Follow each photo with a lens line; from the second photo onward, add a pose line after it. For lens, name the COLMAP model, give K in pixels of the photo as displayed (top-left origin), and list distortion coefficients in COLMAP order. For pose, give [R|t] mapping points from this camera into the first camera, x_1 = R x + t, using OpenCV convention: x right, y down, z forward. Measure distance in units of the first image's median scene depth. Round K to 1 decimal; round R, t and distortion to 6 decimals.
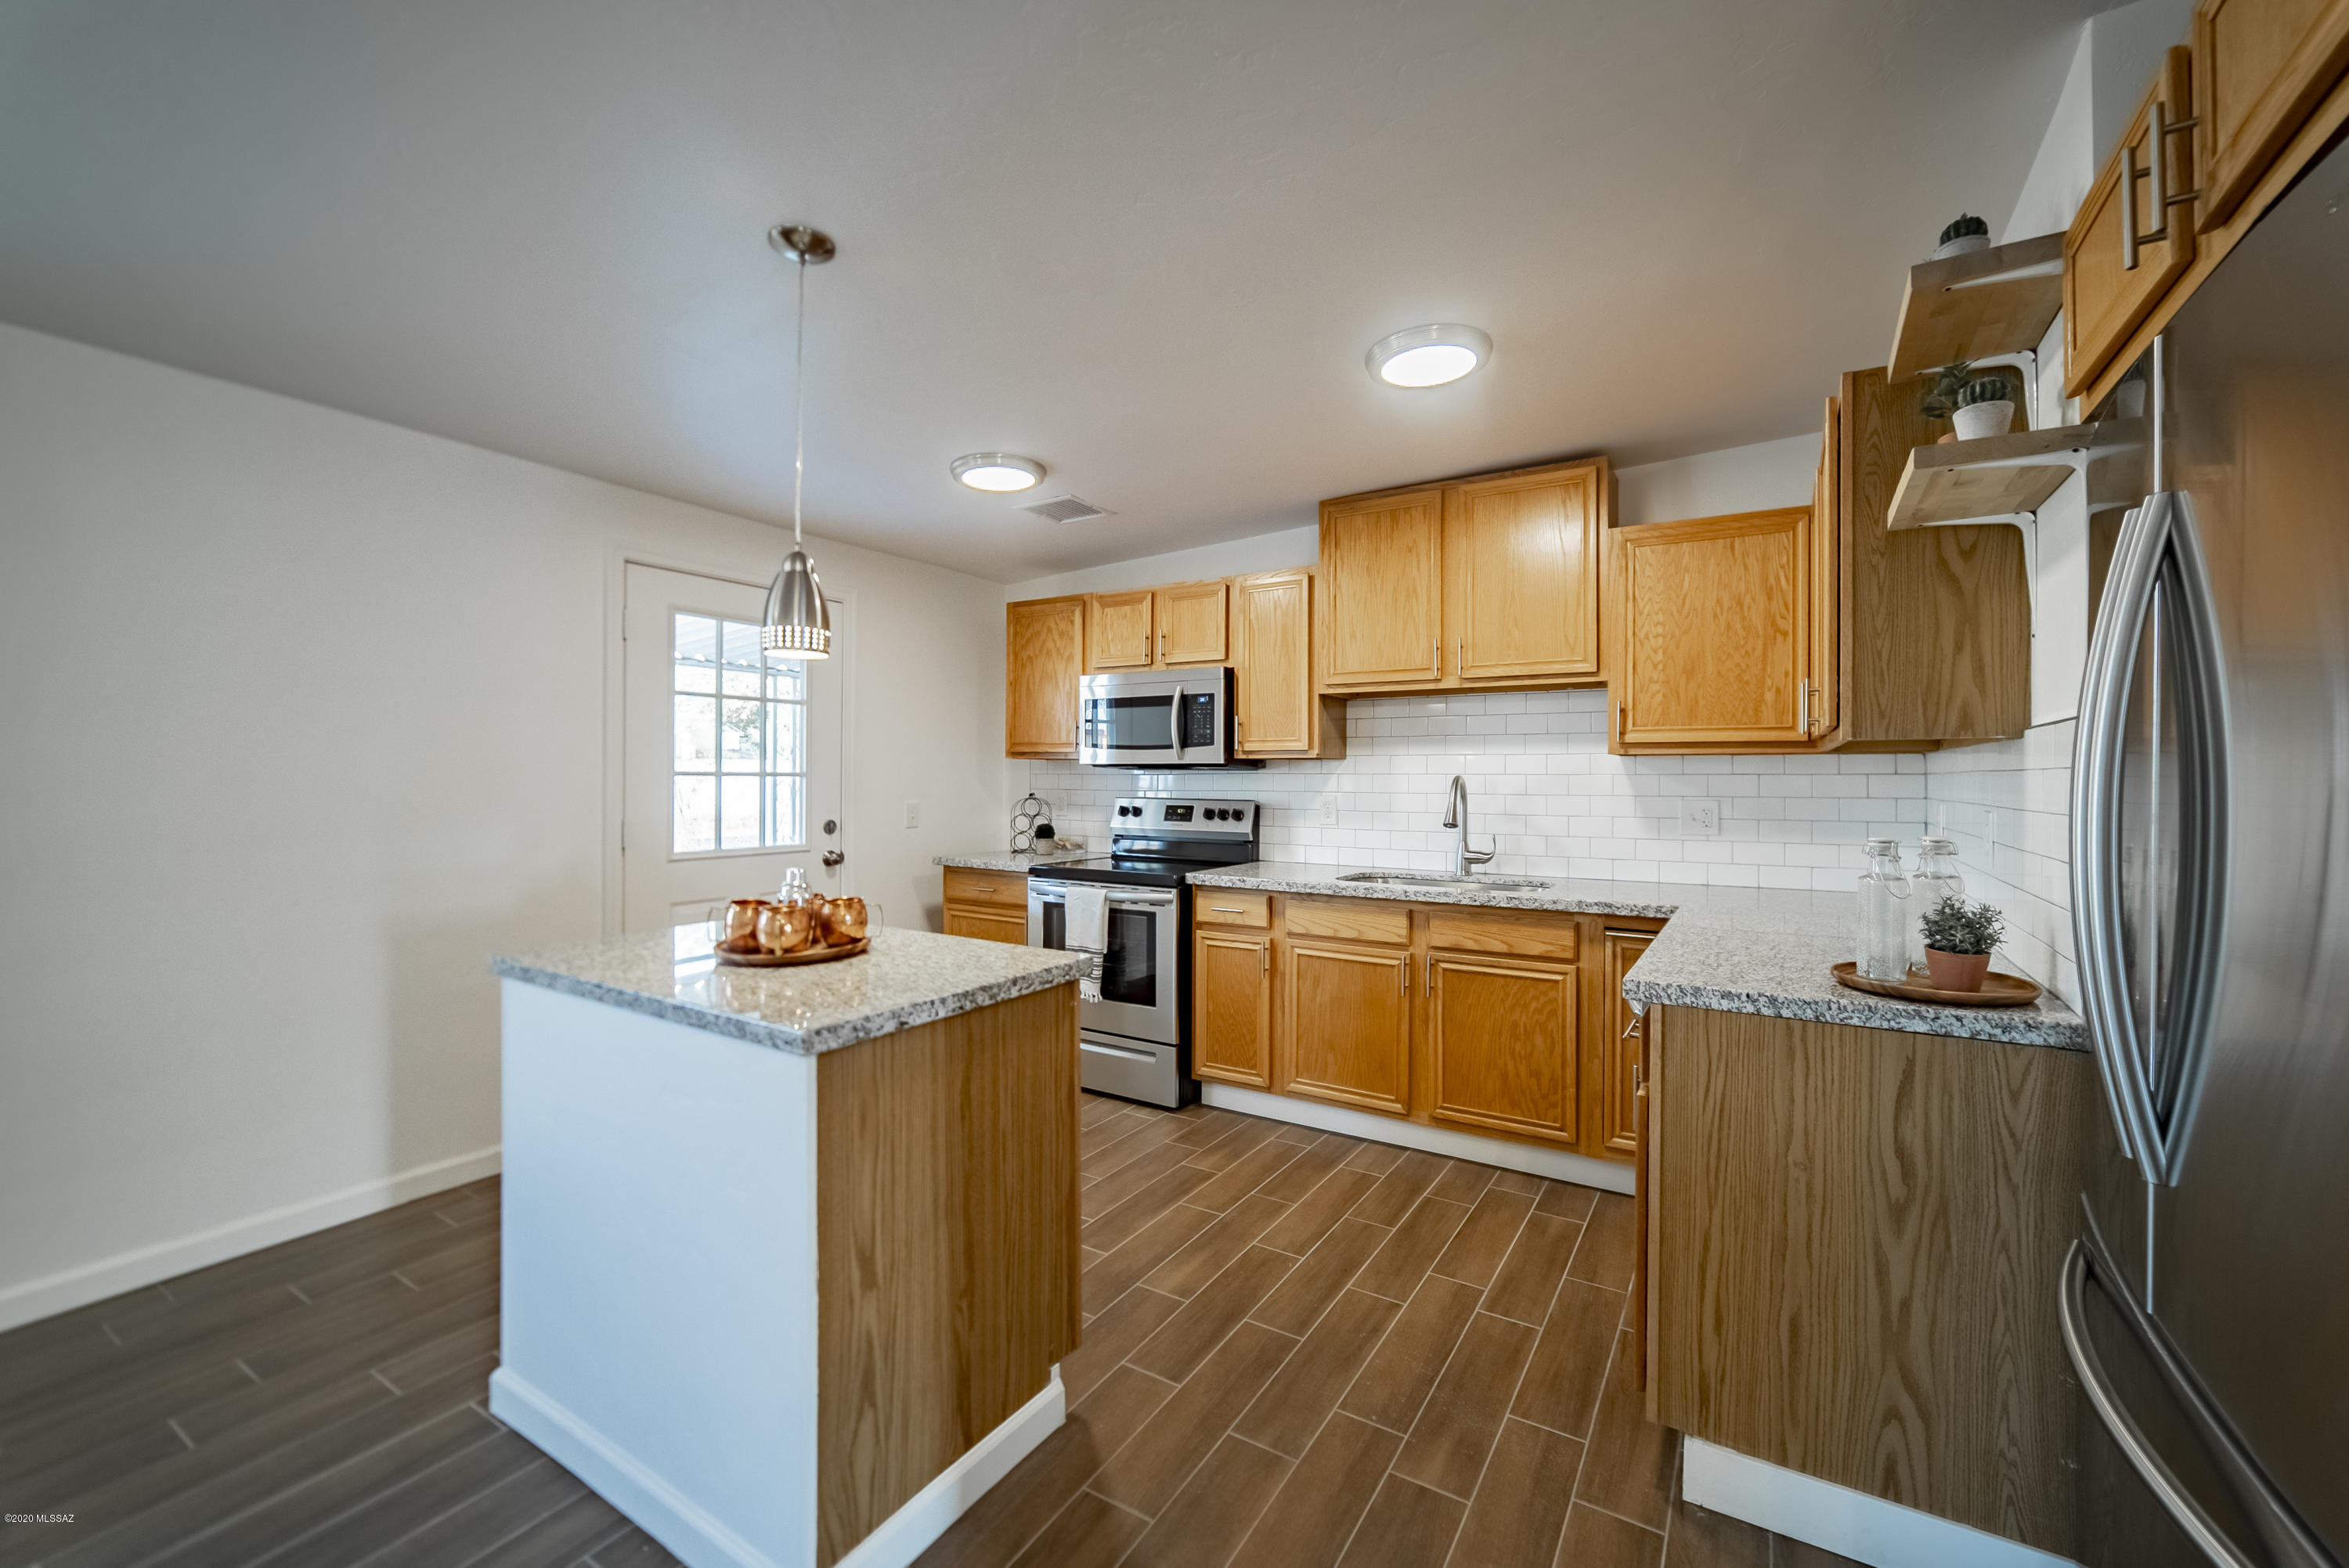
lens RADIAL K [[926.5, 0, 1218.7], [0, 926.5, 780.4], [0, 0, 1]] dist [-0.000470, -0.000060]
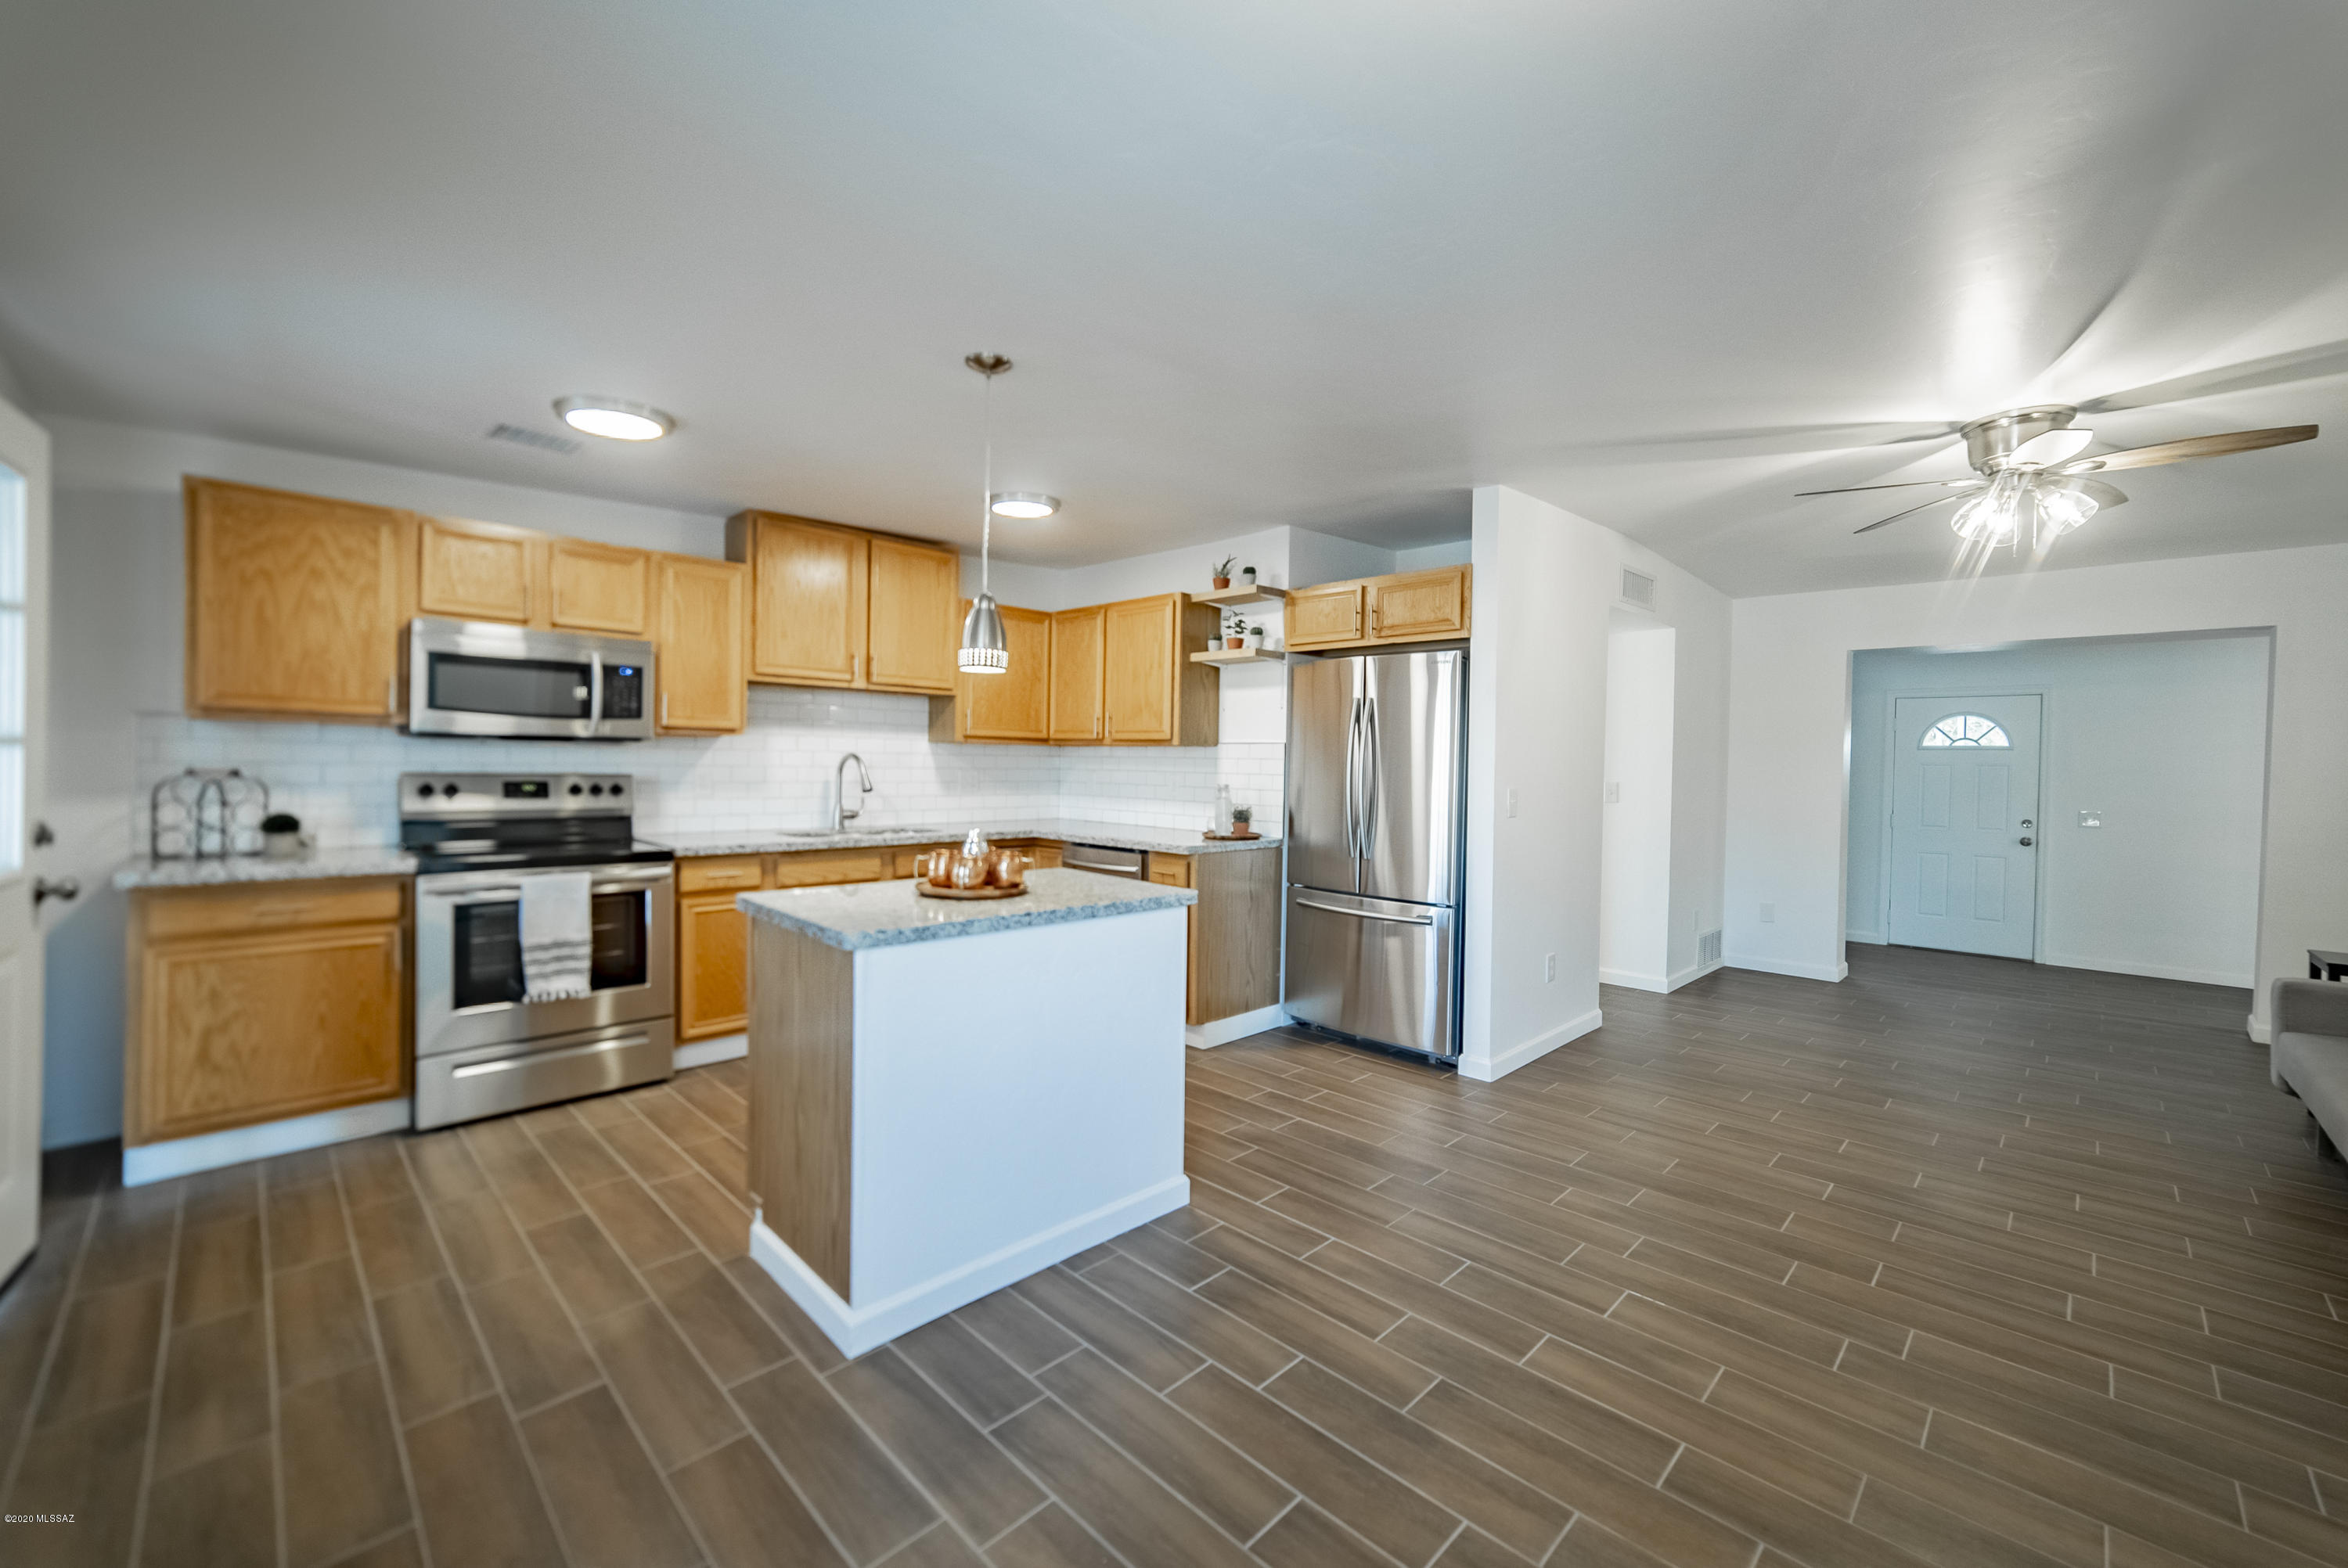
lens RADIAL K [[930.4, 0, 1174.0], [0, 930.4, 784.0], [0, 0, 1]] dist [-0.000773, -0.000074]
pose [[0.244888, -0.024970, 0.969230, -0.929014], [-0.019433, 0.999341, 0.030656, -0.011729], [-0.969357, -0.026342, 0.244242, 0.223280]]
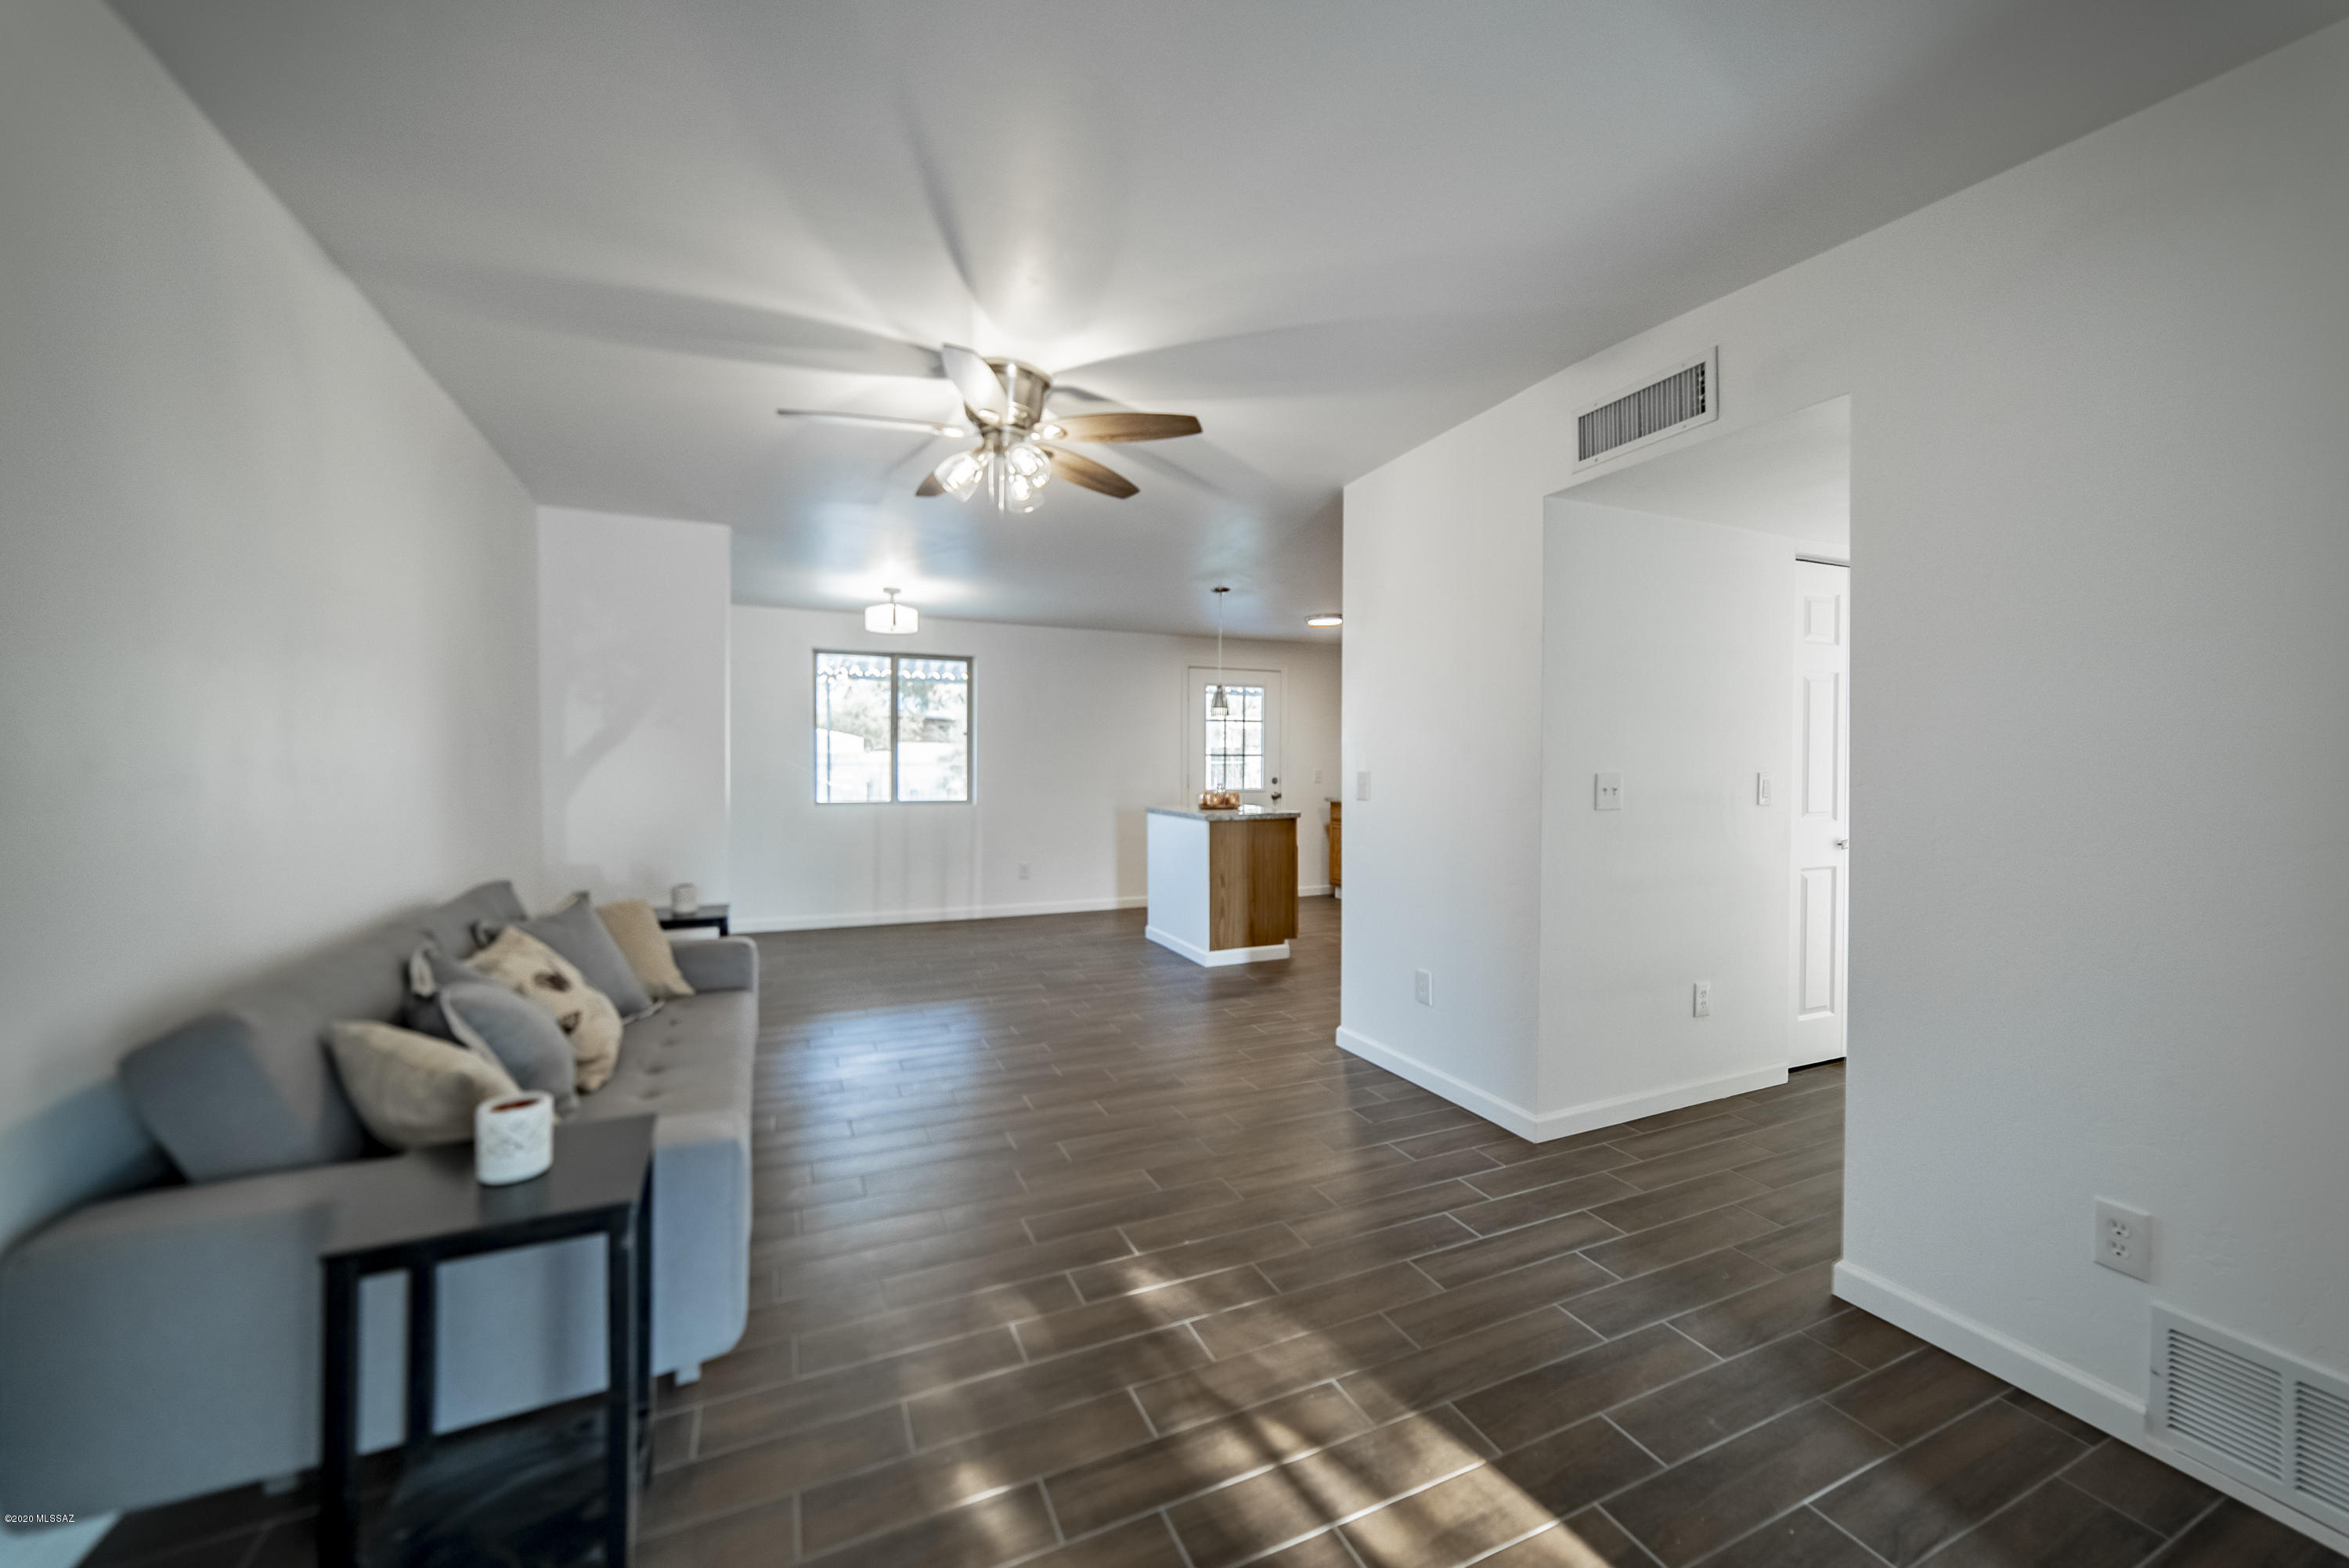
lens RADIAL K [[926.5, 0, 1218.7], [0, 926.5, 780.4], [0, 0, 1]] dist [-0.000470, -0.000060]
pose [[0.833817, 0.004182, -0.552025, 0.752752], [0.006138, 0.999839, 0.016846, 0.017873], [0.552007, -0.017435, 0.833657, -0.962219]]
